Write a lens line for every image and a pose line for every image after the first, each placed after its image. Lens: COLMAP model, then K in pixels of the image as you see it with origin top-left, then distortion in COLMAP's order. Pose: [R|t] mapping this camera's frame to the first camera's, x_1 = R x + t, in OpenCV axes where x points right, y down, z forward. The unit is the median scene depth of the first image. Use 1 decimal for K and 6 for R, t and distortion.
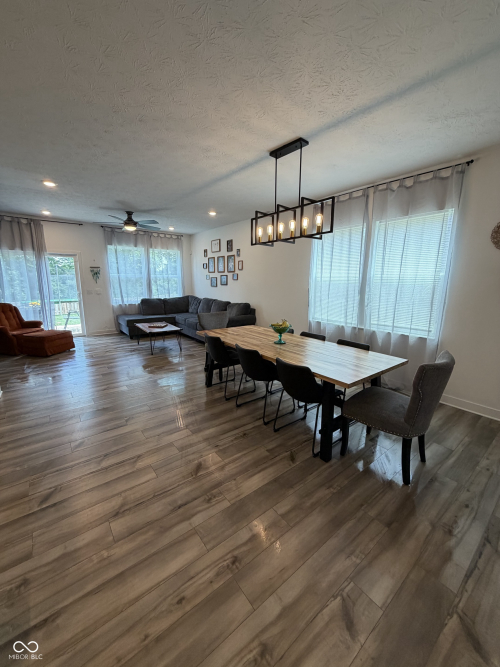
lens RADIAL K [[265.4, 0, 251.6], [0, 265.4, 332.1], [0, 0, 1]] dist [-0.002684, 0.000171]
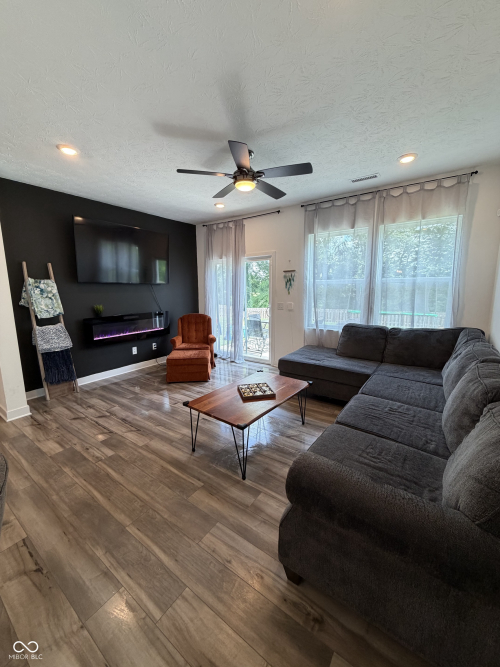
lens RADIAL K [[265.4, 0, 251.7], [0, 265.4, 332.5], [0, 0, 1]] dist [-0.002684, 0.000171]
pose [[0.285184, 0.144331, -0.947544, 0.057407], [-0.175299, 0.979776, 0.096480, -0.171822], [0.942306, 0.138589, 0.304717, 0.895751]]
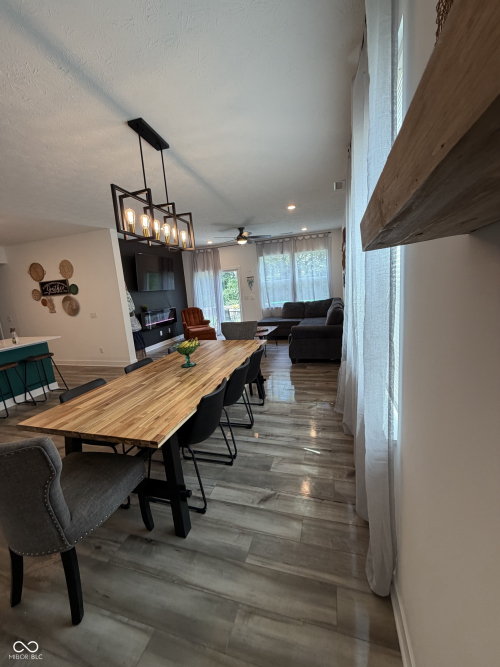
lens RADIAL K [[265.4, 0, 250.5], [0, 265.4, 332.2], [0, 0, 1]] dist [-0.002684, 0.000171]
pose [[0.566941, 0.085576, -0.819301, 0.518746], [-0.076322, 0.995768, 0.051195, -0.070803], [0.820215, 0.033506, 0.571073, 0.396219]]
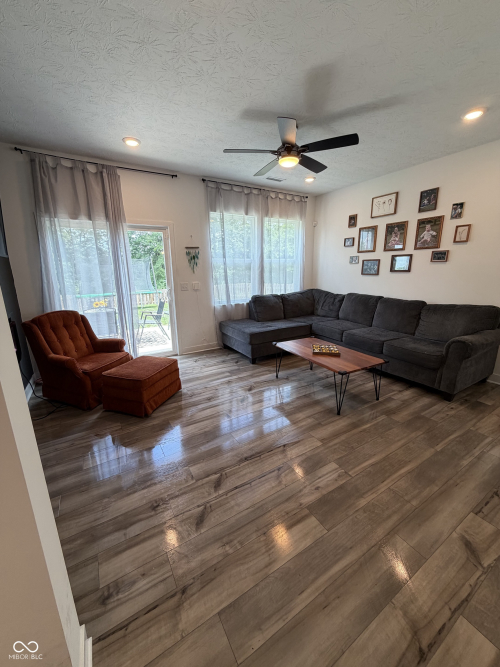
lens RADIAL K [[265.4, 0, 250.4], [0, 265.4, 331.9], [0, 0, 1]] dist [-0.002684, 0.000171]
pose [[0.992929, 0.005407, -0.118589, -0.467251], [0.000071, 0.998935, 0.046135, -0.090956], [0.118712, -0.045817, 0.991871, 0.472353]]
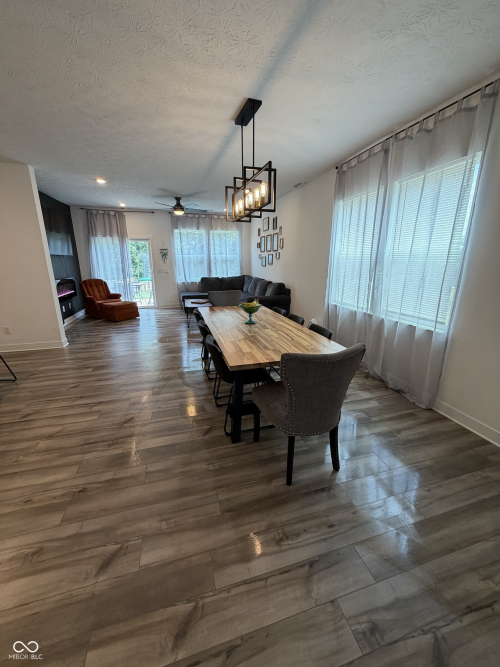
lens RADIAL K [[265.4, 0, 251.6], [0, 265.4, 332.5], [0, 0, 1]] dist [-0.002684, 0.000171]
pose [[0.927306, 0.089014, -0.363566, 0.274689], [-0.062533, 0.994502, 0.083996, -0.003876], [0.369044, -0.055155, 0.927774, 0.051238]]
